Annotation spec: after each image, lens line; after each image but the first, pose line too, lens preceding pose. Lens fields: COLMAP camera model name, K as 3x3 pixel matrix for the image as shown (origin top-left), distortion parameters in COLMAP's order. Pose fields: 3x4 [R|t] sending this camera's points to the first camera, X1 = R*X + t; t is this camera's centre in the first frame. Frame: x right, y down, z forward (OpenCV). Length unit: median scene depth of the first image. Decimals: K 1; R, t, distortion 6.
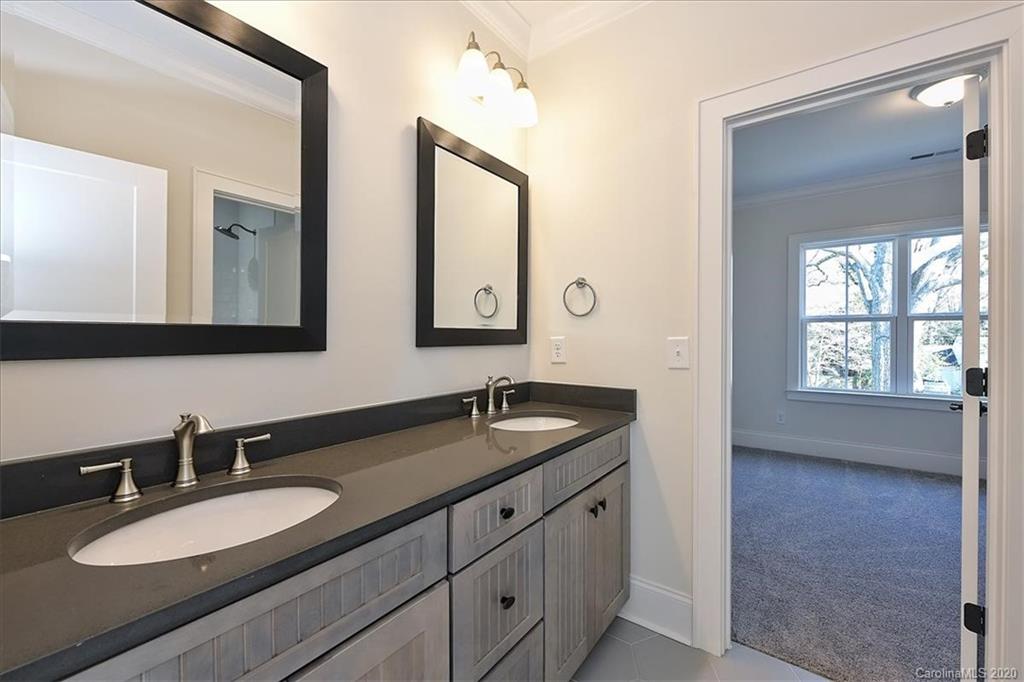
lens RADIAL K [[420.9, 0, 515.6], [0, 420.9, 337.8], [0, 0, 1]] dist [-0.000680, -0.000490]
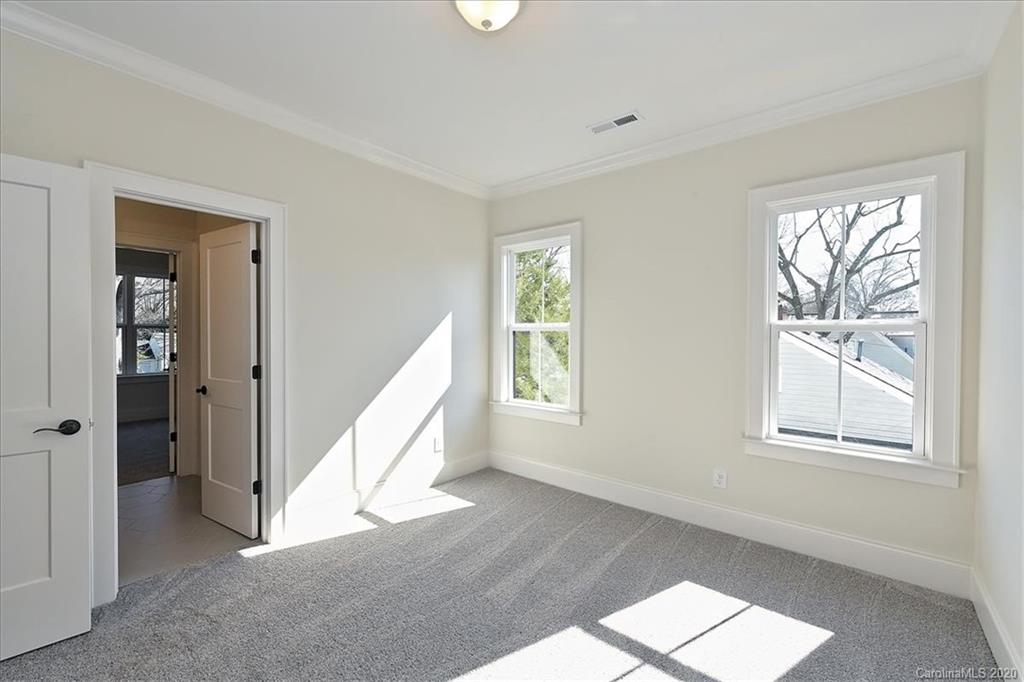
lens RADIAL K [[420.9, 0, 515.6], [0, 420.9, 337.8], [0, 0, 1]] dist [-0.000680, -0.000490]
pose [[0.049310, -0.010631, 0.998727, -0.610222], [0.000332, 0.999943, 0.010628, -0.022250], [-0.998783, -0.000192, 0.049310, -0.544446]]
